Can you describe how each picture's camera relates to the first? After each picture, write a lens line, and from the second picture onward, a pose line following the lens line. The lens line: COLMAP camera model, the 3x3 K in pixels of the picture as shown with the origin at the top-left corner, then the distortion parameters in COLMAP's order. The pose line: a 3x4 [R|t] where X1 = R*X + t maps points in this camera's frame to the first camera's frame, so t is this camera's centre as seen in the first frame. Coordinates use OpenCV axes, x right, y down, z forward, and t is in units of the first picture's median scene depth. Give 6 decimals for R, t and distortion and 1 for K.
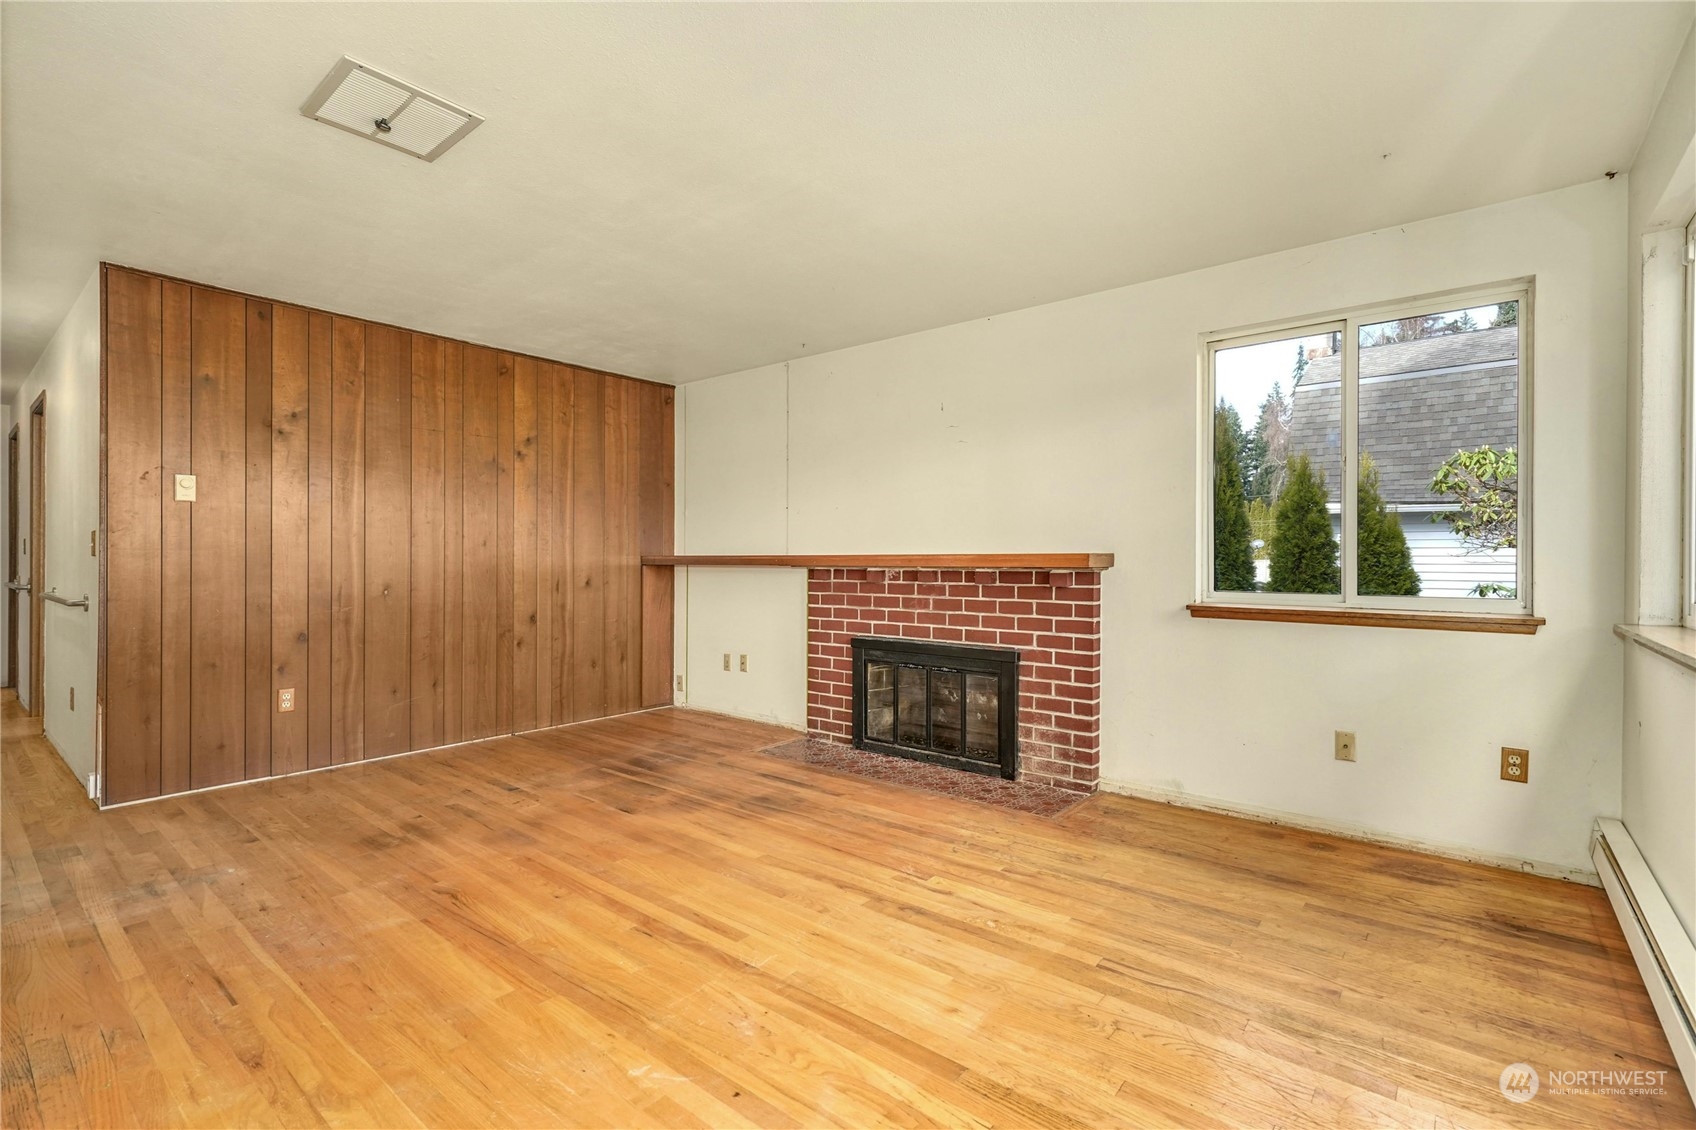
lens RADIAL K [[767.5, 0, 841.0], [0, 767.5, 568.6], [0, 0, 1]] dist [-0.004893, -0.000016]
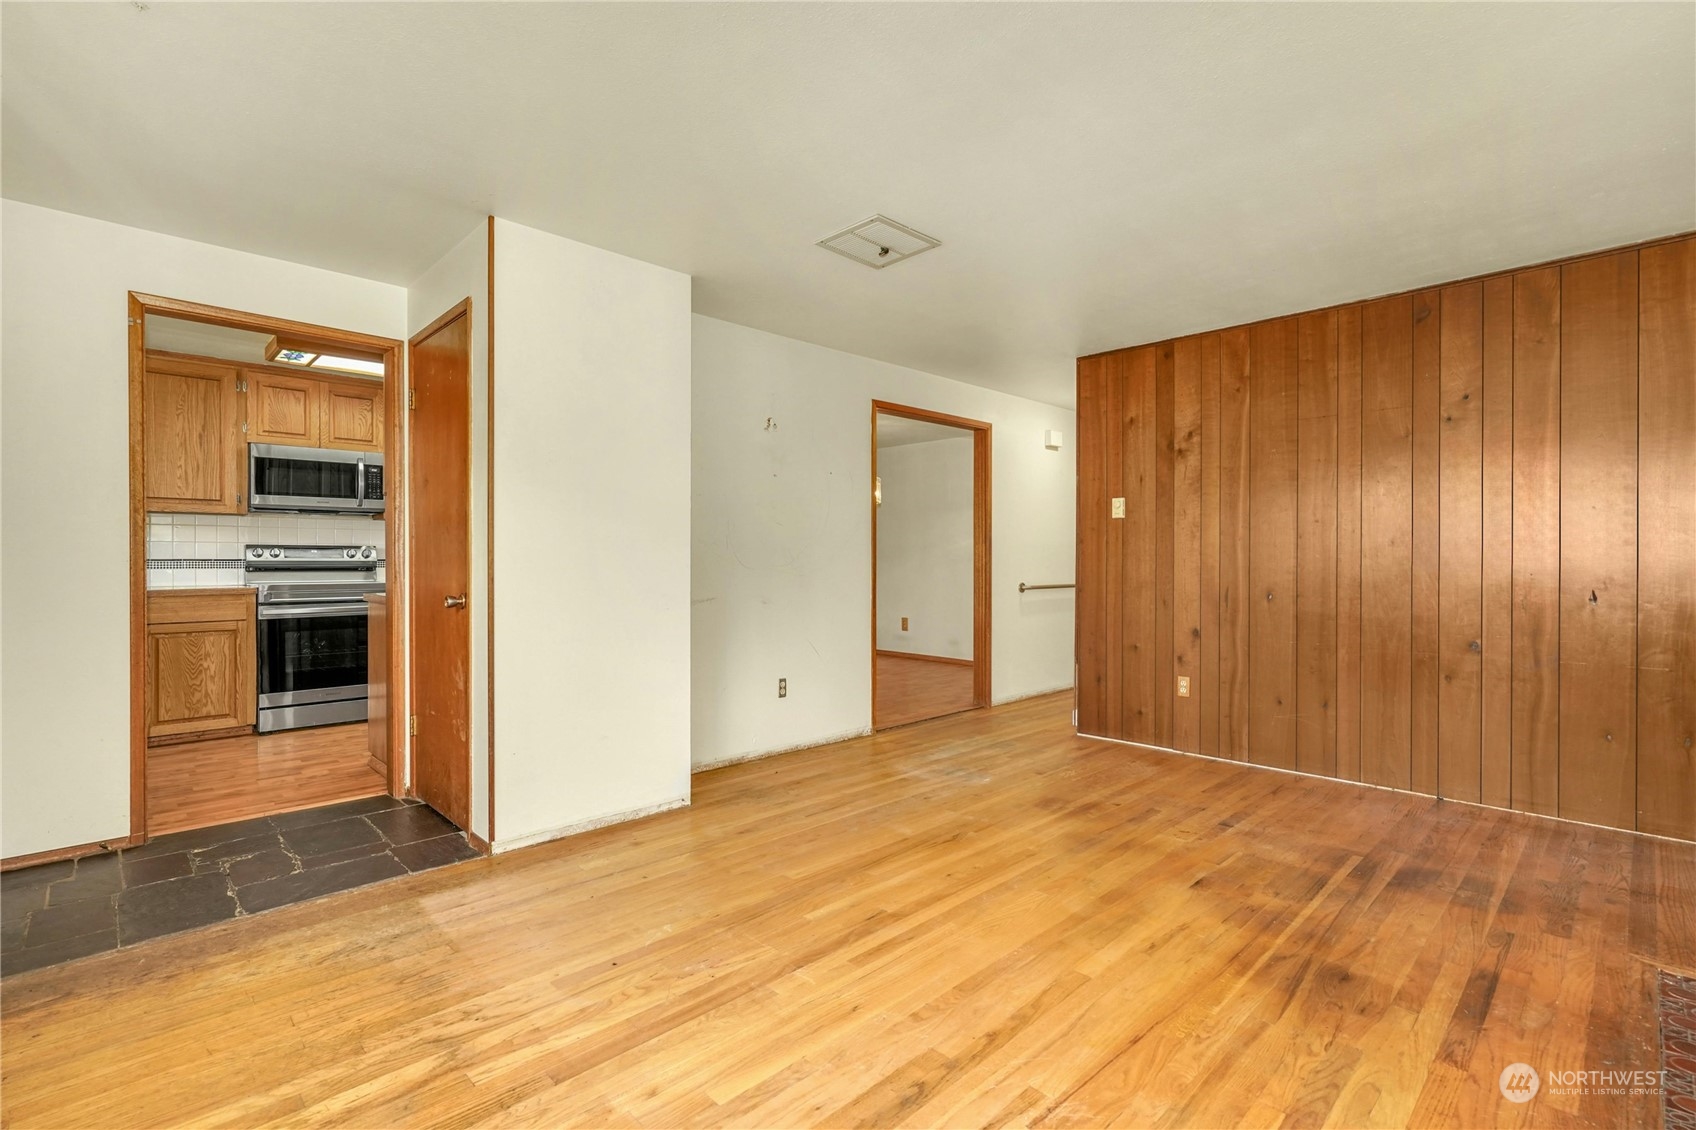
lens RADIAL K [[767.5, 0, 838.6], [0, 767.5, 561.3], [0, 0, 1]] dist [-0.004893, -0.000016]
pose [[-0.105902, -0.001566, -0.994375, 0.522899], [-0.013607, 0.999907, -0.000125, -0.007506], [0.994283, 0.013518, -0.105914, 0.693718]]
